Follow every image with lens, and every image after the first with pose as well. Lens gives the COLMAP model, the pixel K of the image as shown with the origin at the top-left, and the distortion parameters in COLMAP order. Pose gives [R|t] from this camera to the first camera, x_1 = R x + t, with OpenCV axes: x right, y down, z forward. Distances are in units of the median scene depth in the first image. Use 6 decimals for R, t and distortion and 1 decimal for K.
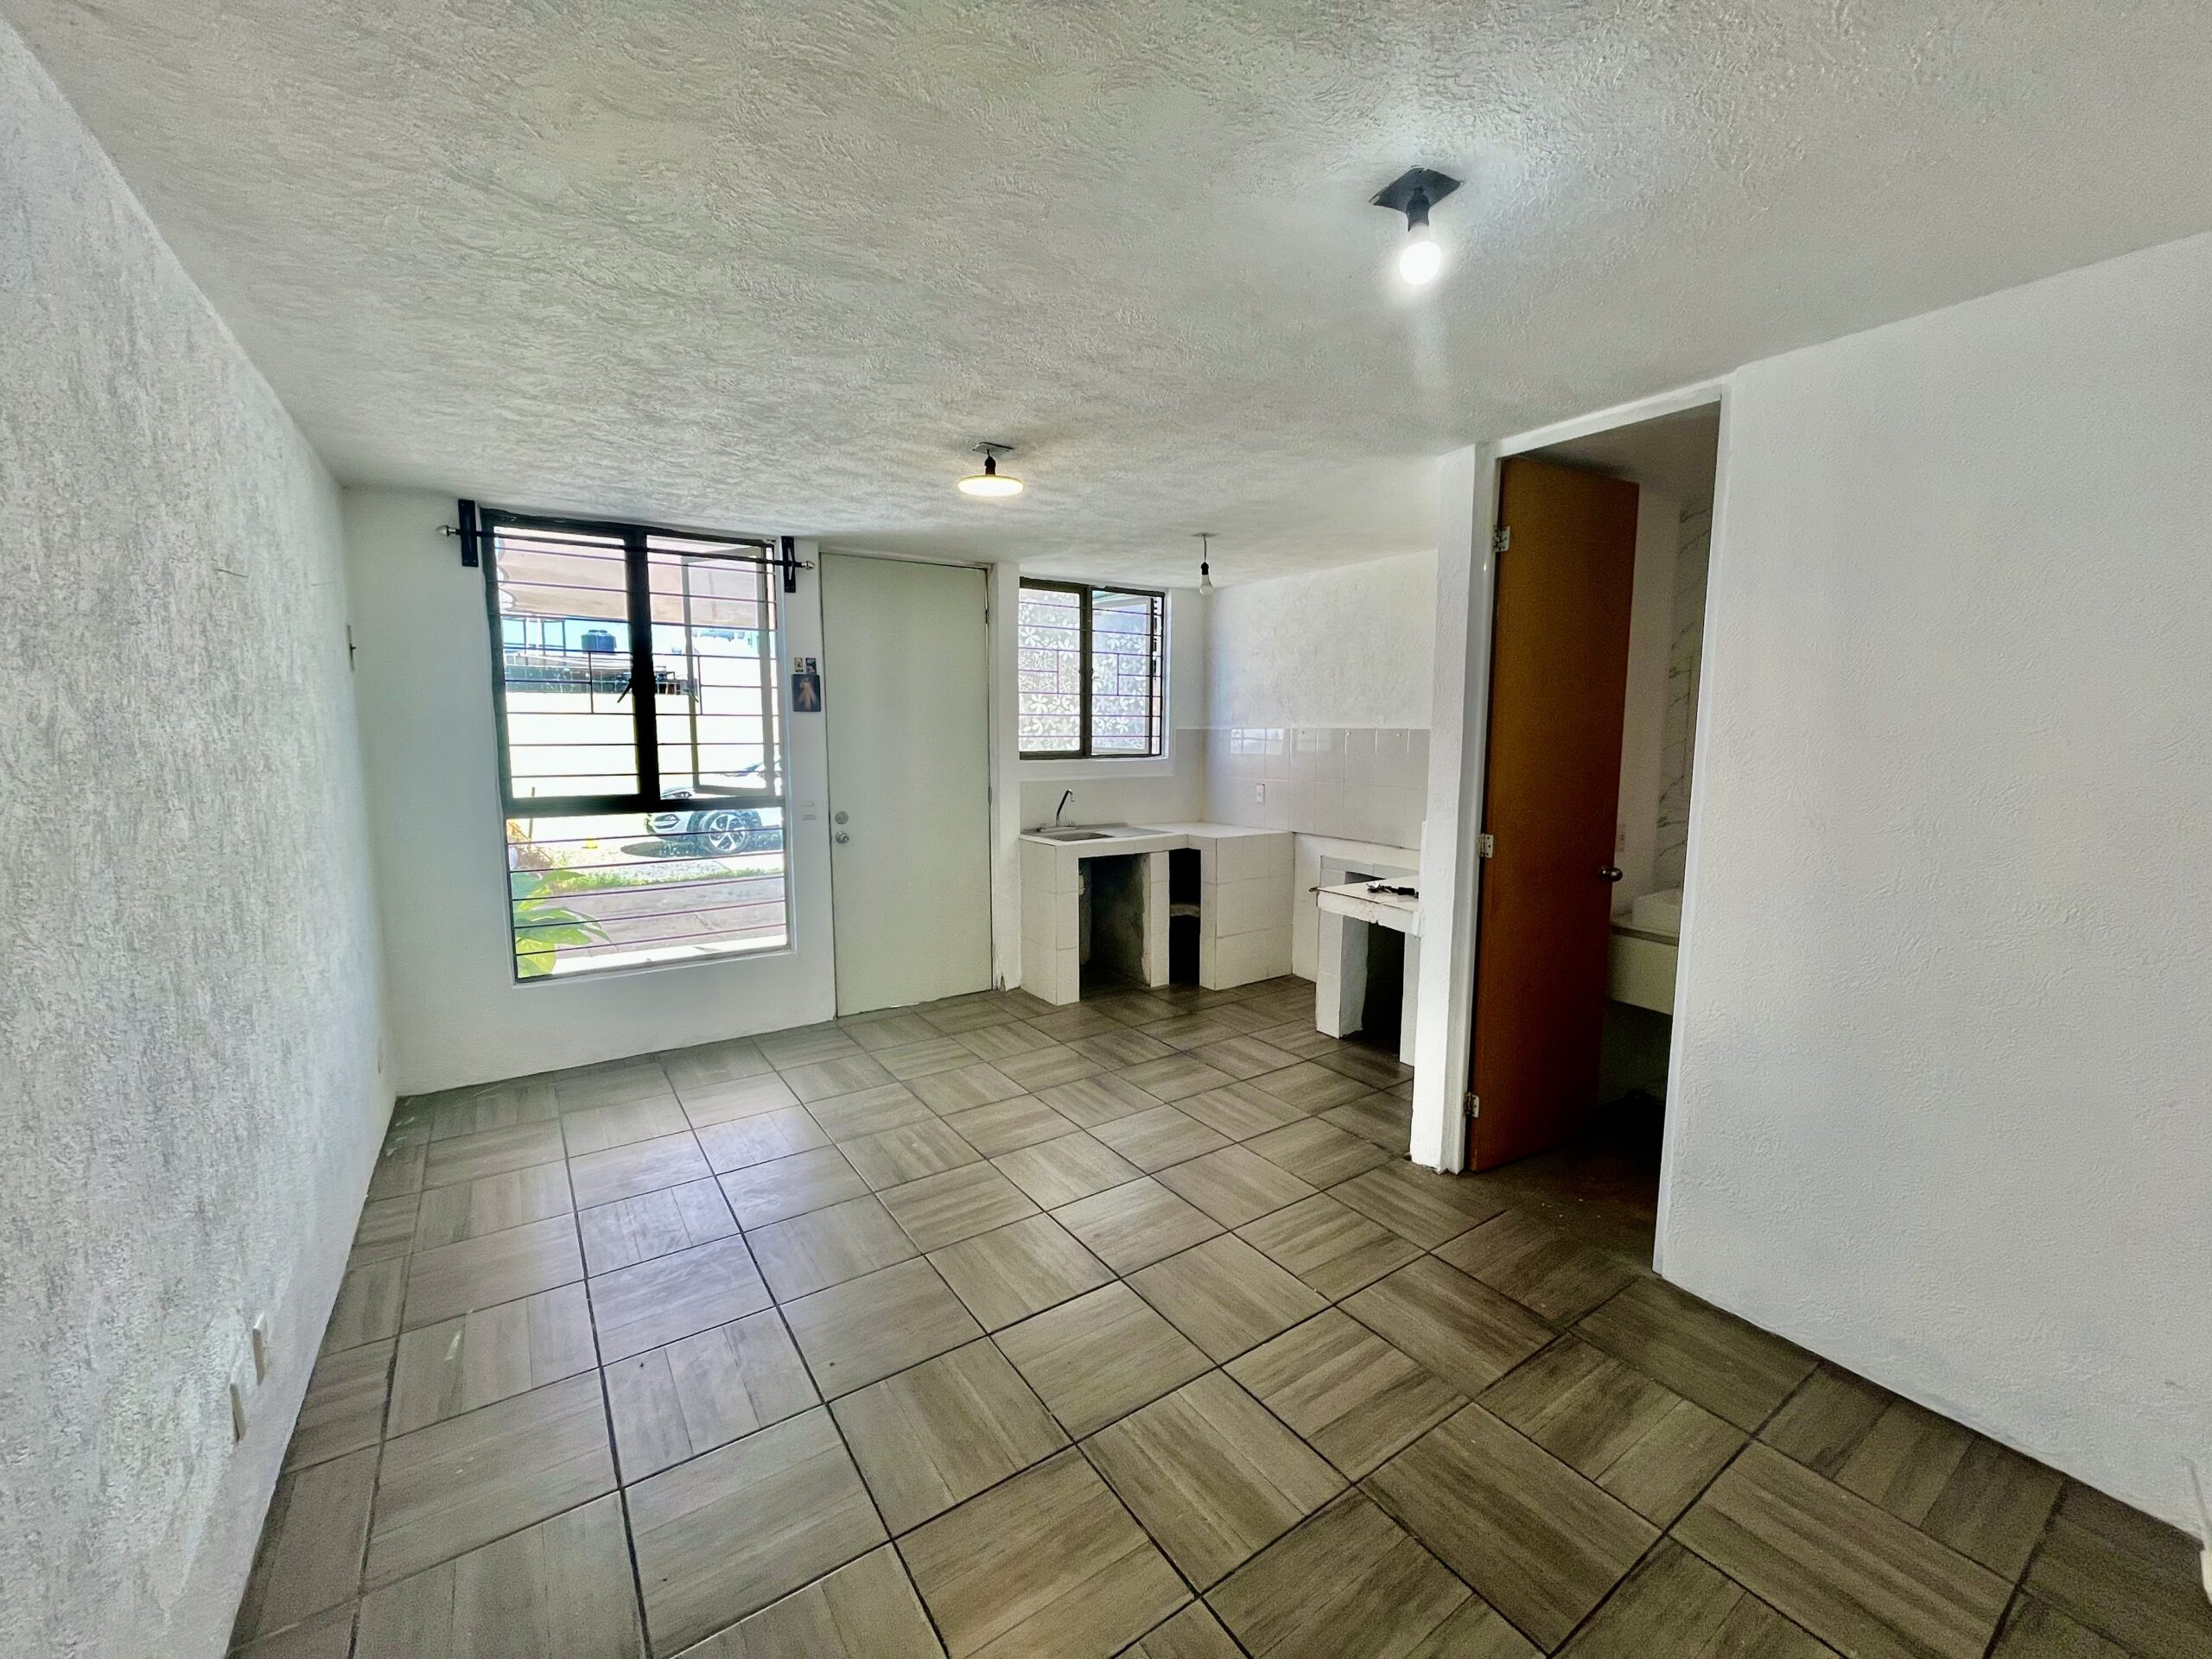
lens RADIAL K [[898.0, 0, 1105.2], [0, 898.0, 822.3], [0, 0, 1]] dist [-0.001799, -0.000108]
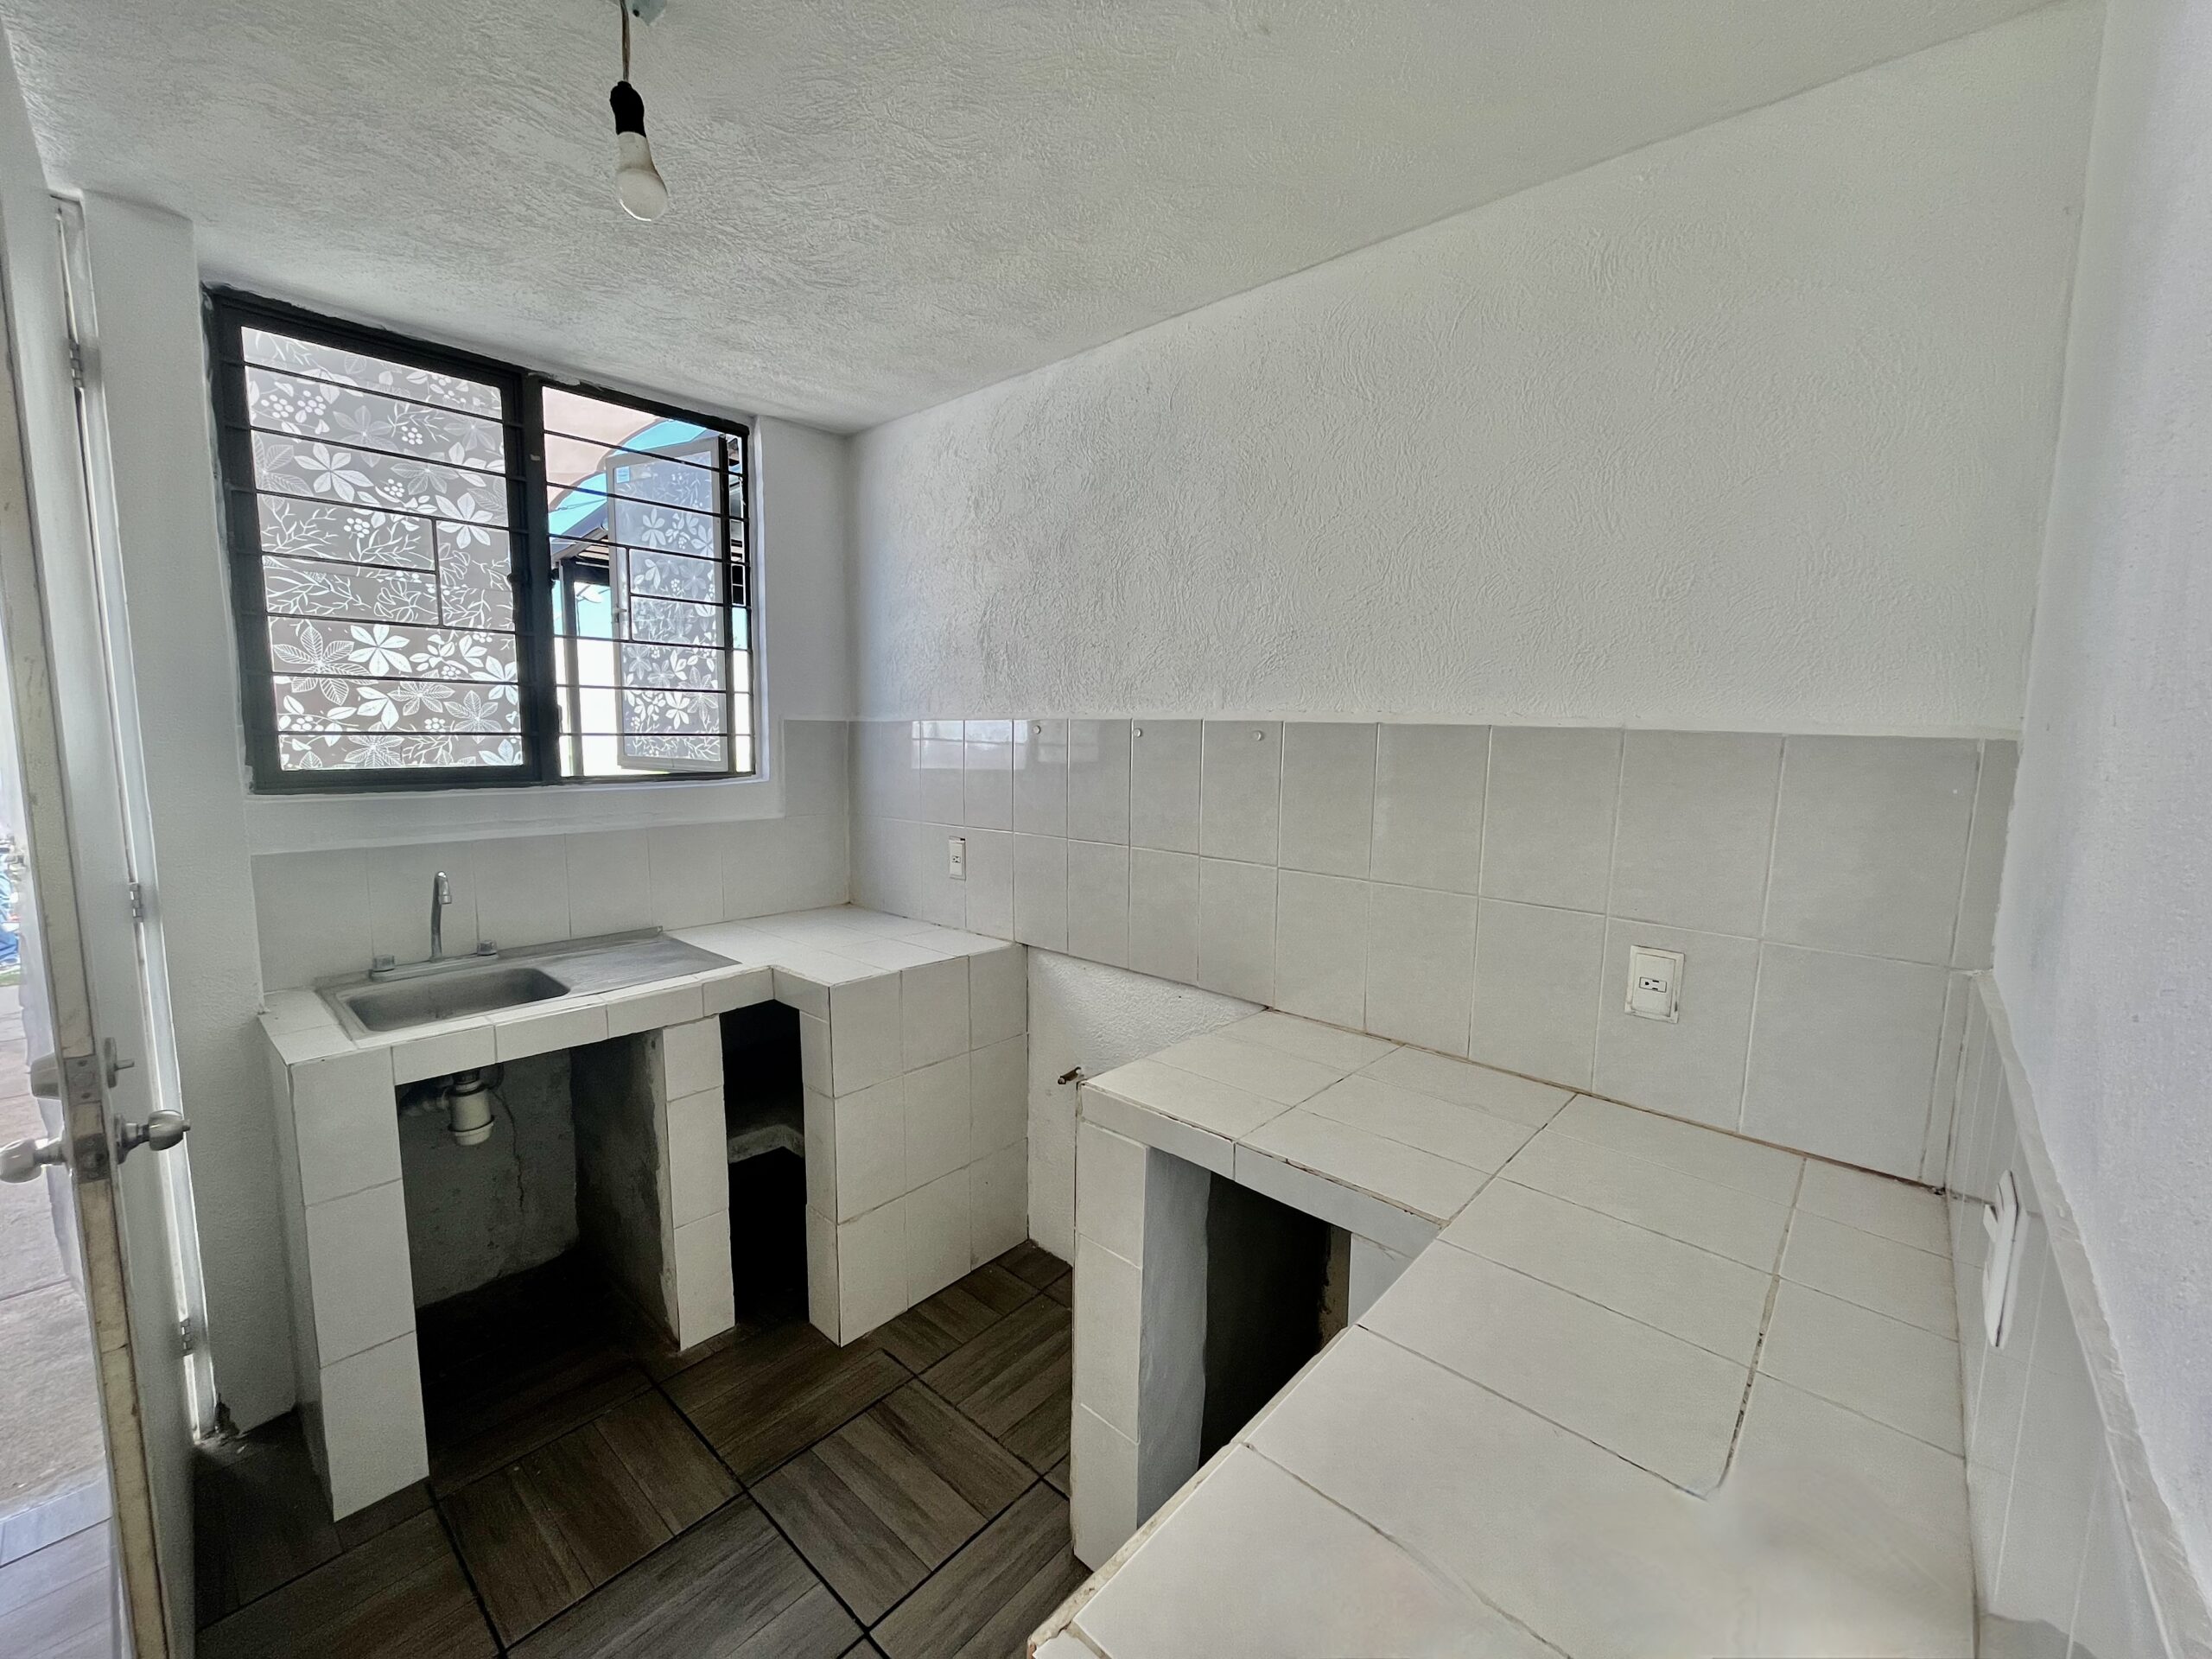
lens RADIAL K [[898.0, 0, 1103.3], [0, 898.0, 824.3], [0, 0, 1]] dist [-0.001799, -0.000108]
pose [[0.968999, -0.017810, 0.246420, 0.135498], [0.016593, 0.999838, 0.007014, -0.052728], [-0.246505, -0.002707, 0.969138, 0.537110]]
